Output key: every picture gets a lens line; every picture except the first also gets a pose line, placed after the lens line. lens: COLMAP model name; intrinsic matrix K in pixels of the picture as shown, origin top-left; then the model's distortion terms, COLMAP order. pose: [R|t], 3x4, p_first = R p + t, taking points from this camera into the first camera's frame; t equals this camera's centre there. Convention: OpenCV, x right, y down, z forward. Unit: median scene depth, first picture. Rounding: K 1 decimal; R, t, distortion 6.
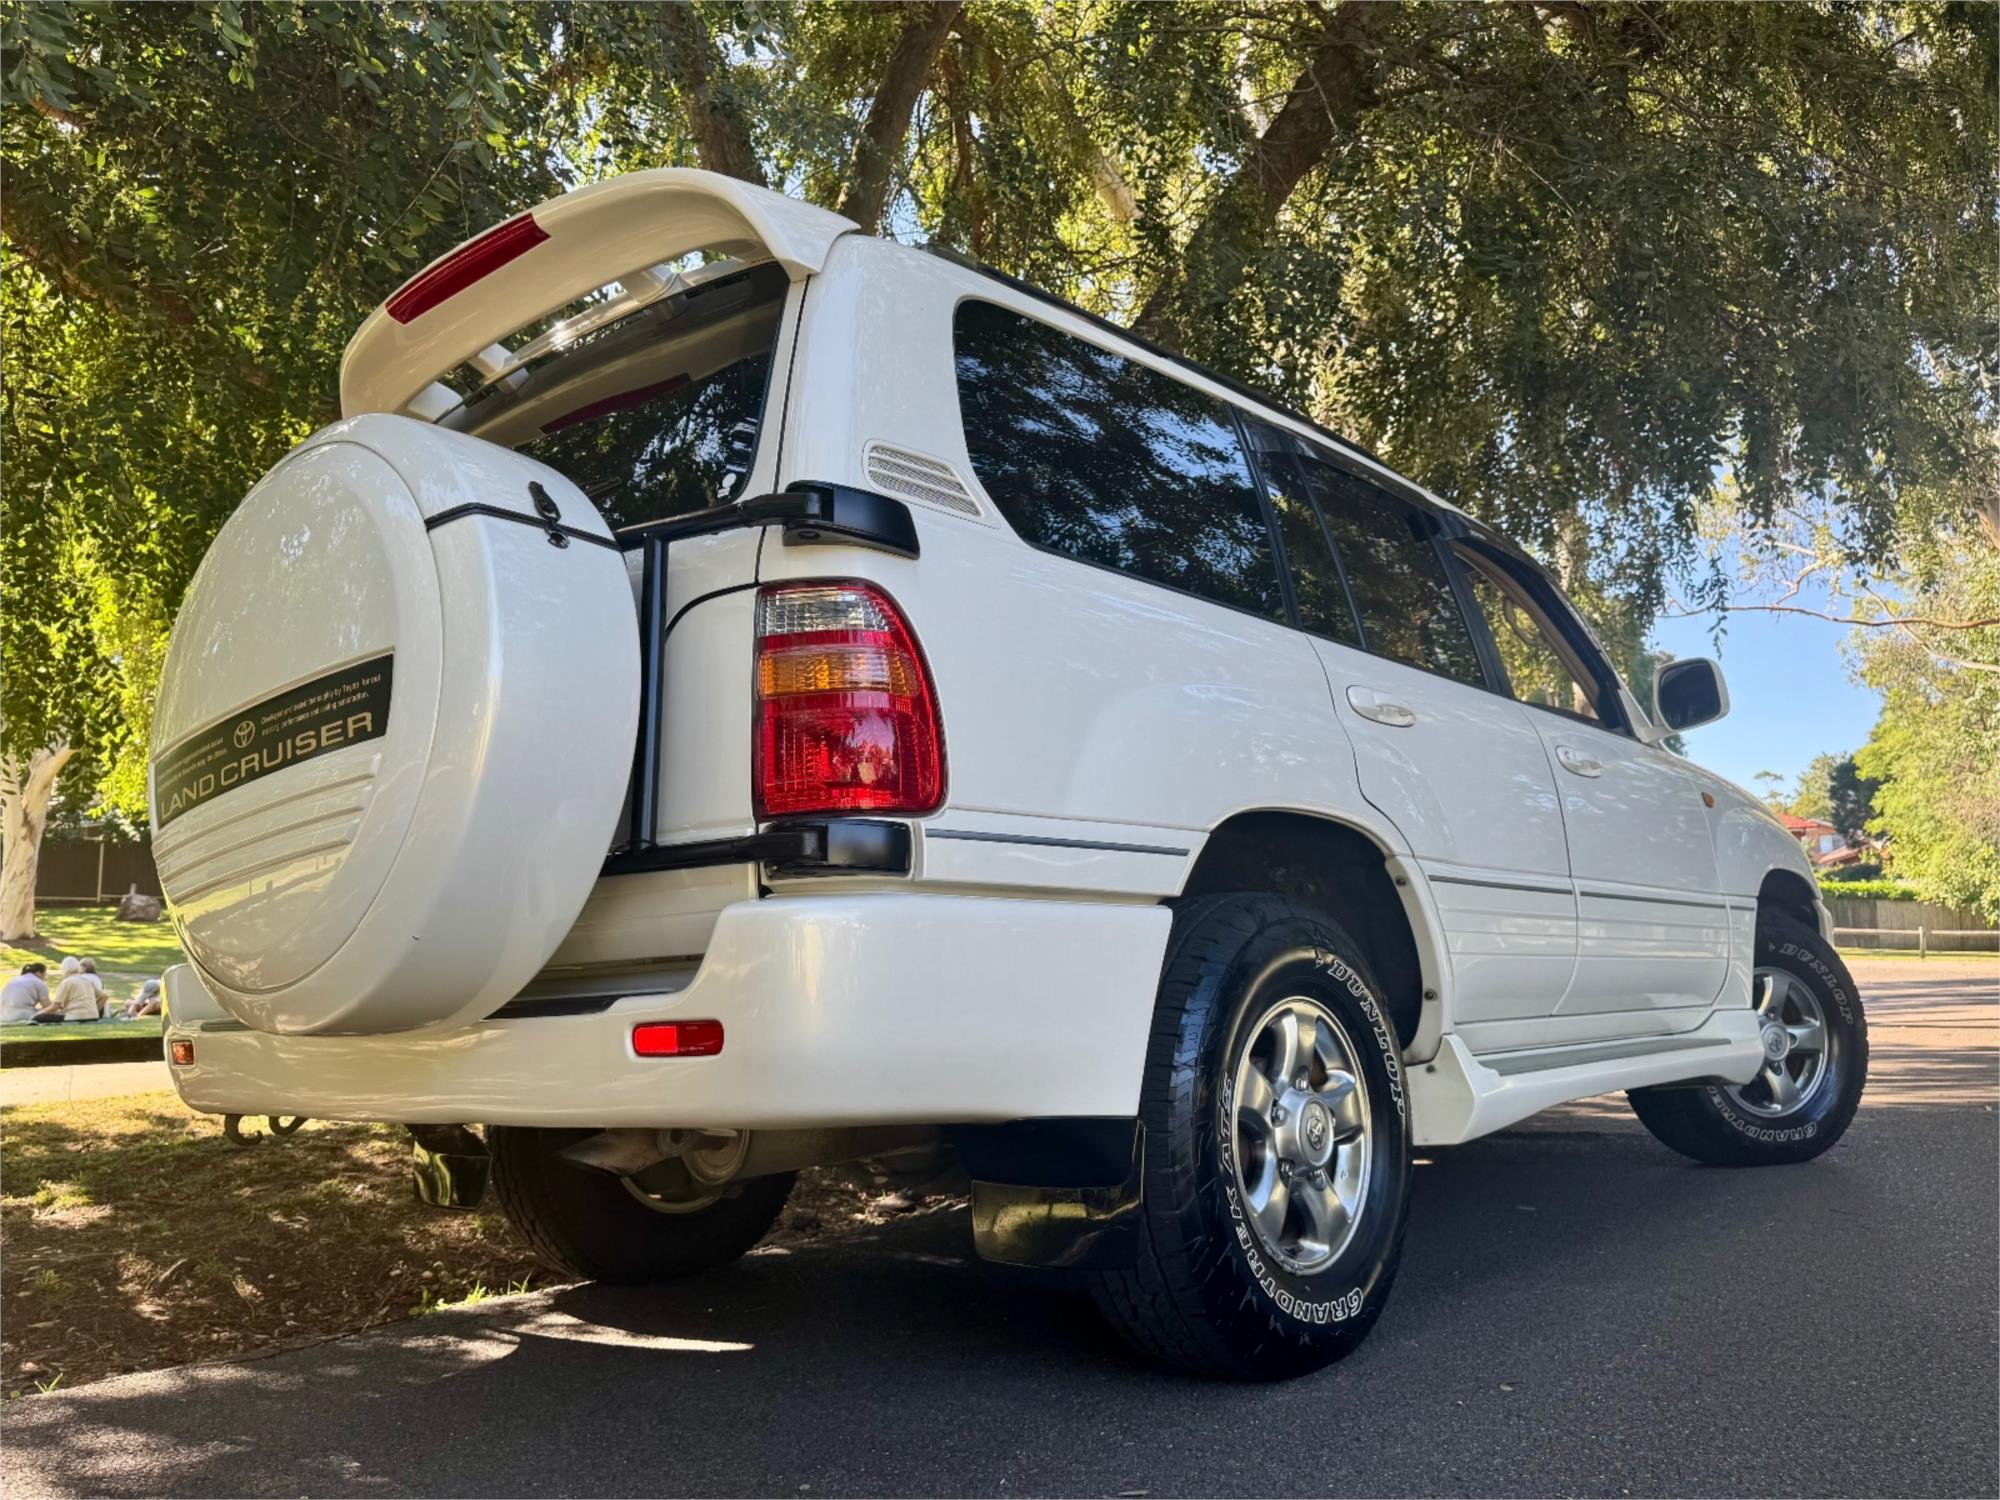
lens RADIAL K [[1444.4, 0, 995.4], [0, 1444.4, 759.7], [0, 0, 1]] dist [0.040988, -0.041316]
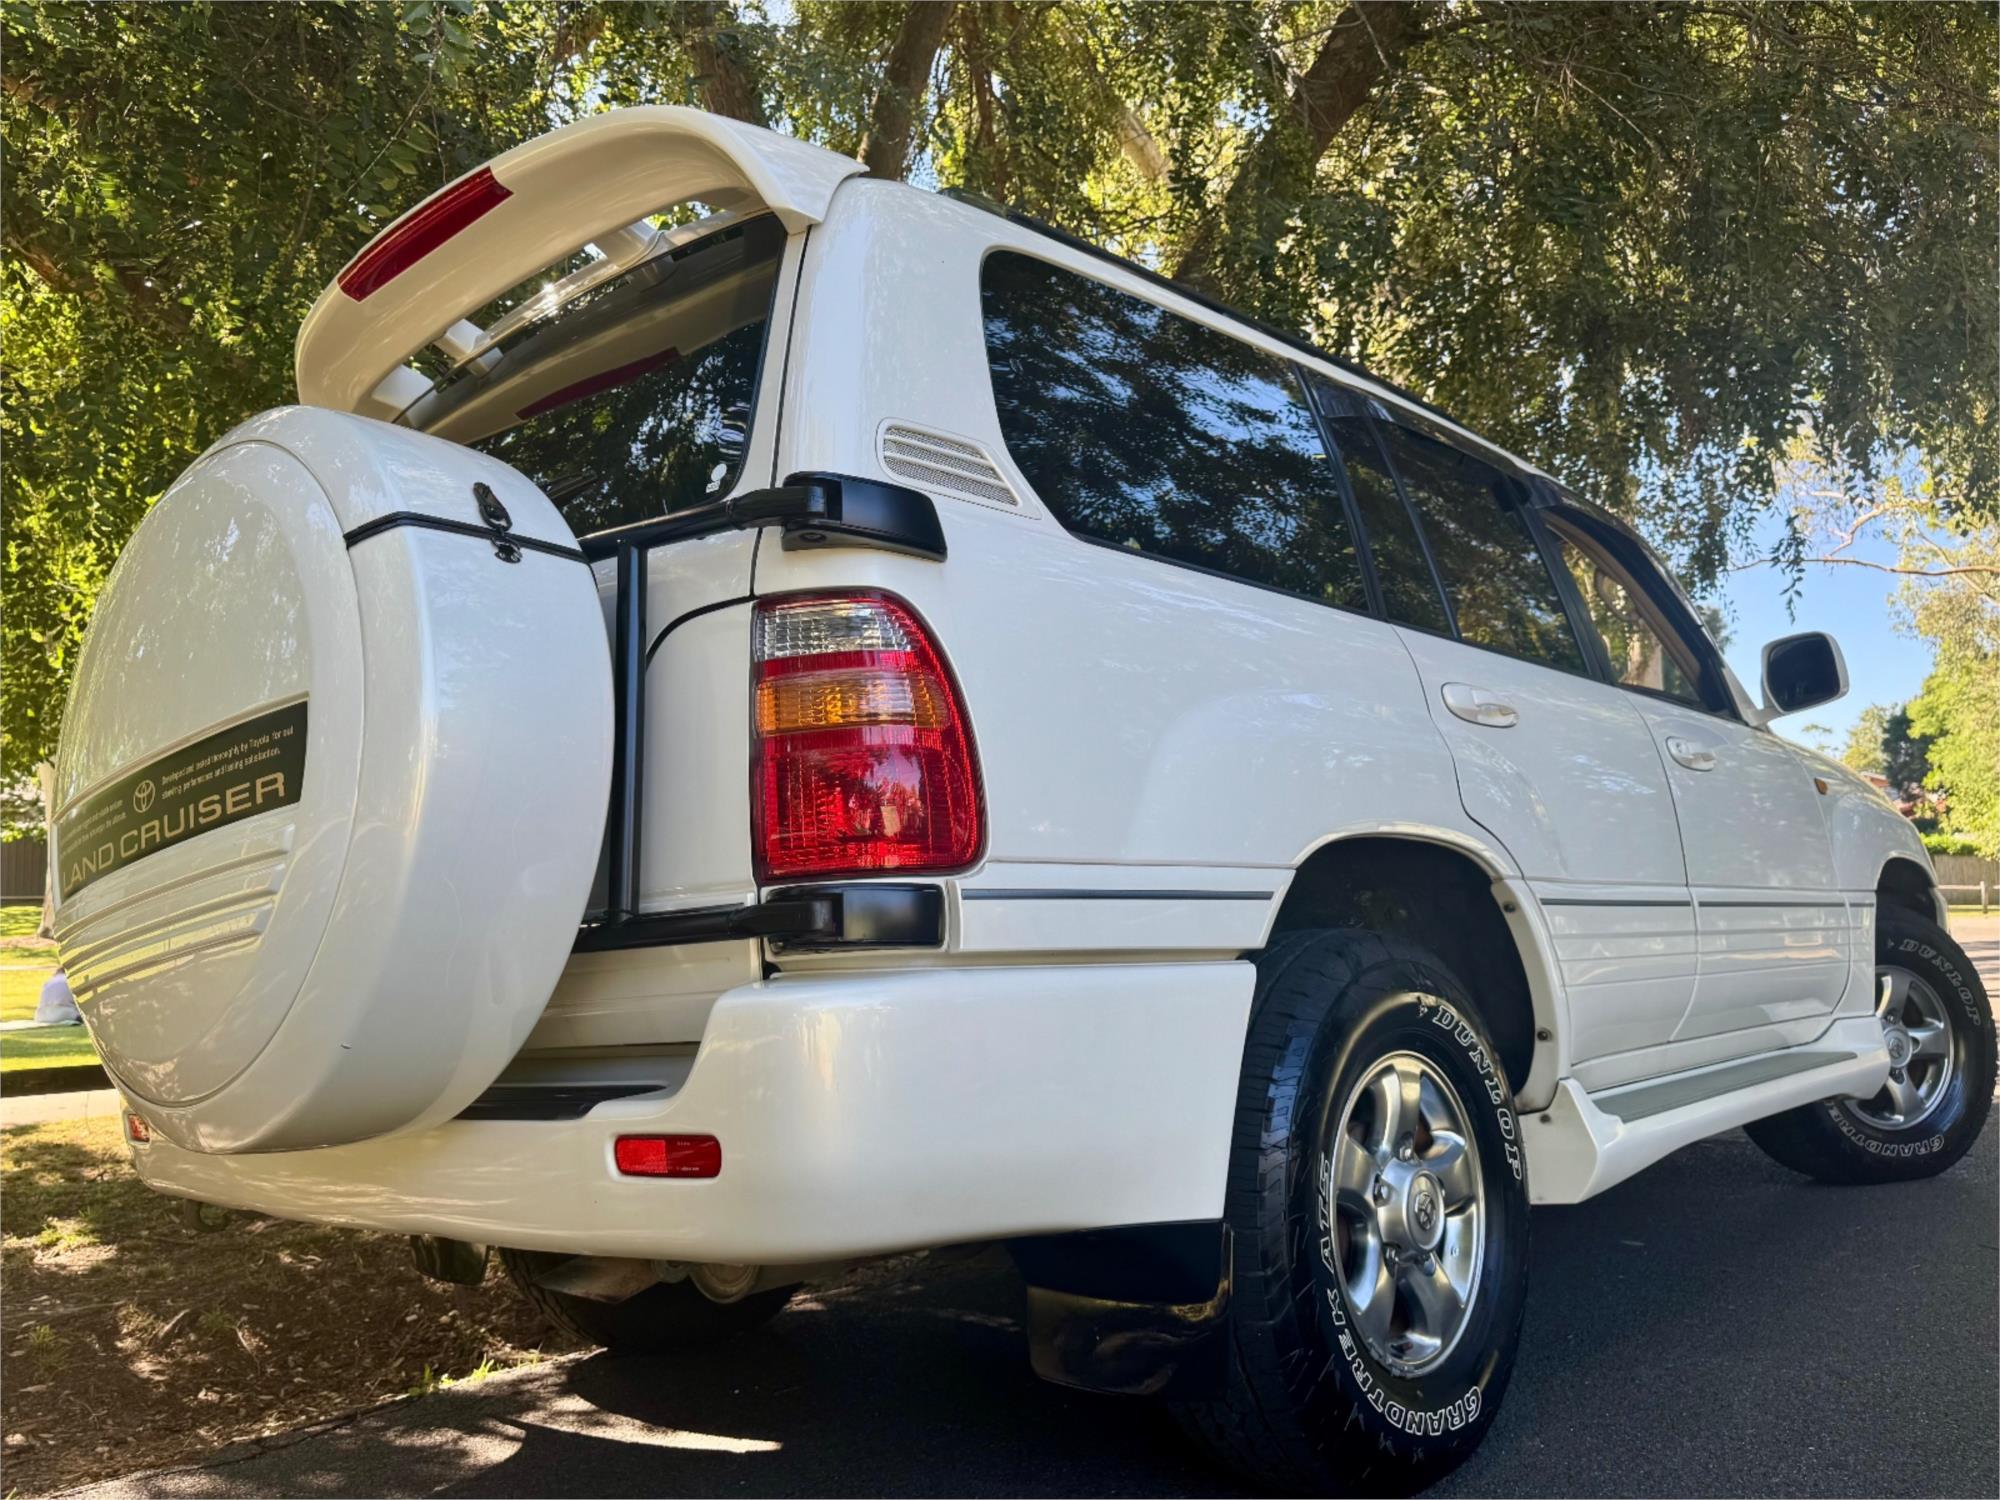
lens RADIAL K [[1451.0, 0, 1000.0], [0, 1451.0, 750.0], [0, 0, 1]] dist [0.010577, -0.003463]
pose [[0.999485, -0.024006, -0.021298, -0.005610], [0.024296, 0.999614, 0.013454, -0.033095], [0.020967, -0.013965, 0.999683, 0.134690]]
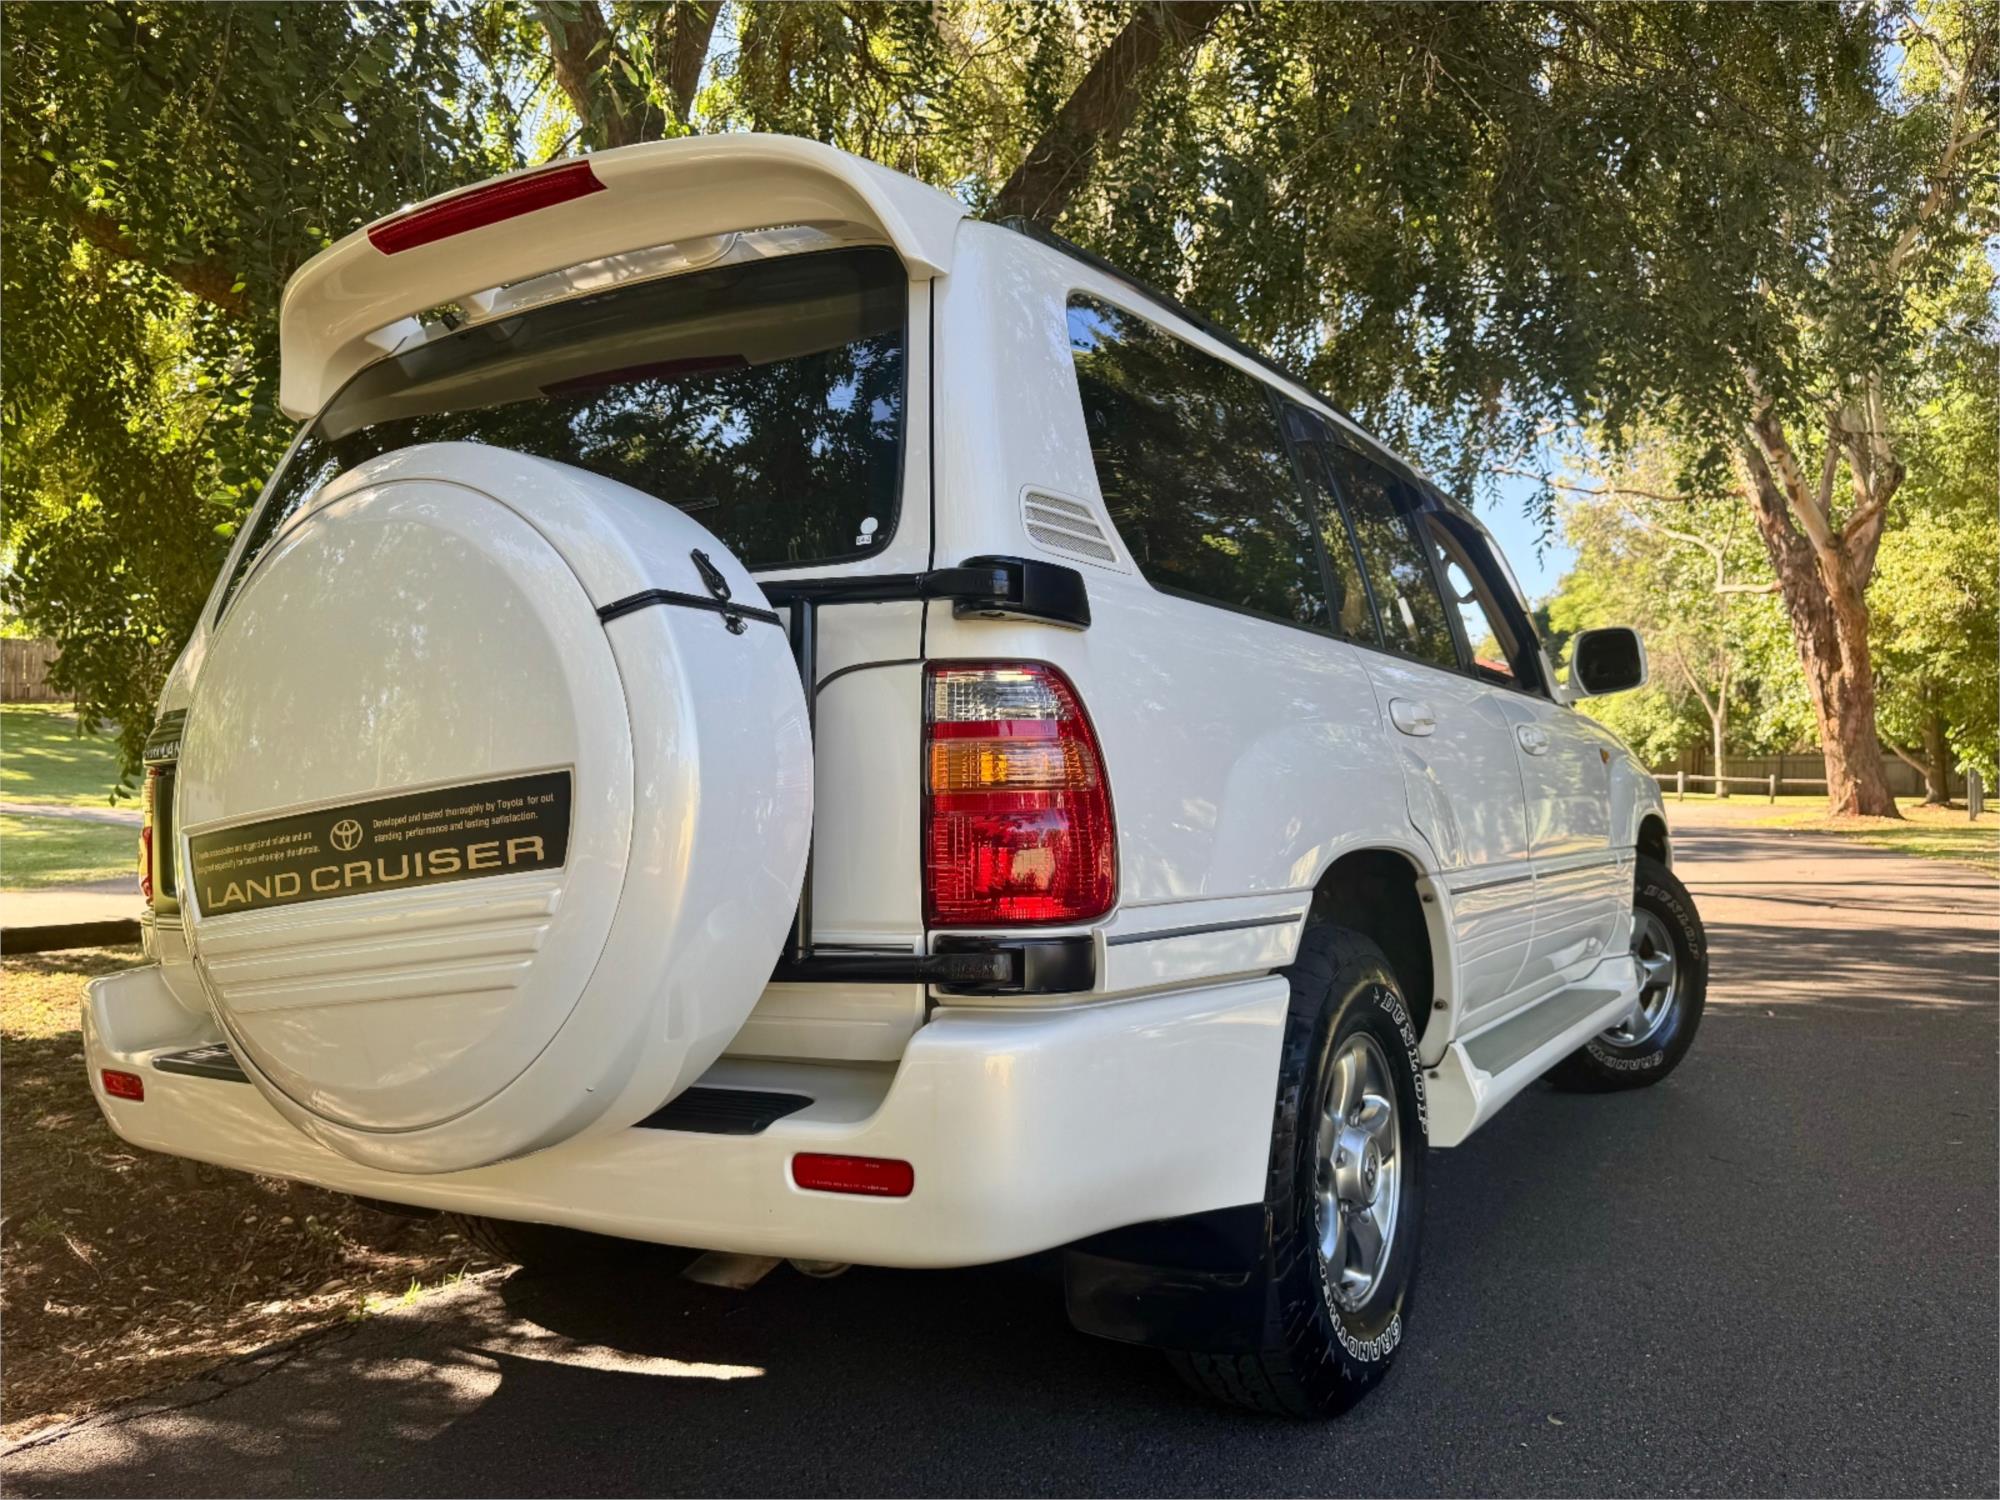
lens RADIAL K [[1446.5, 0, 950.2], [0, 1446.5, 723.5], [0, 0, 1]] dist [0.054467, -0.060624]
pose [[0.986930, 0.023986, 0.159355, -0.232244], [-0.040701, 0.993903, 0.102472, -0.139986], [-0.155926, -0.107618, 0.981889, 0.087424]]
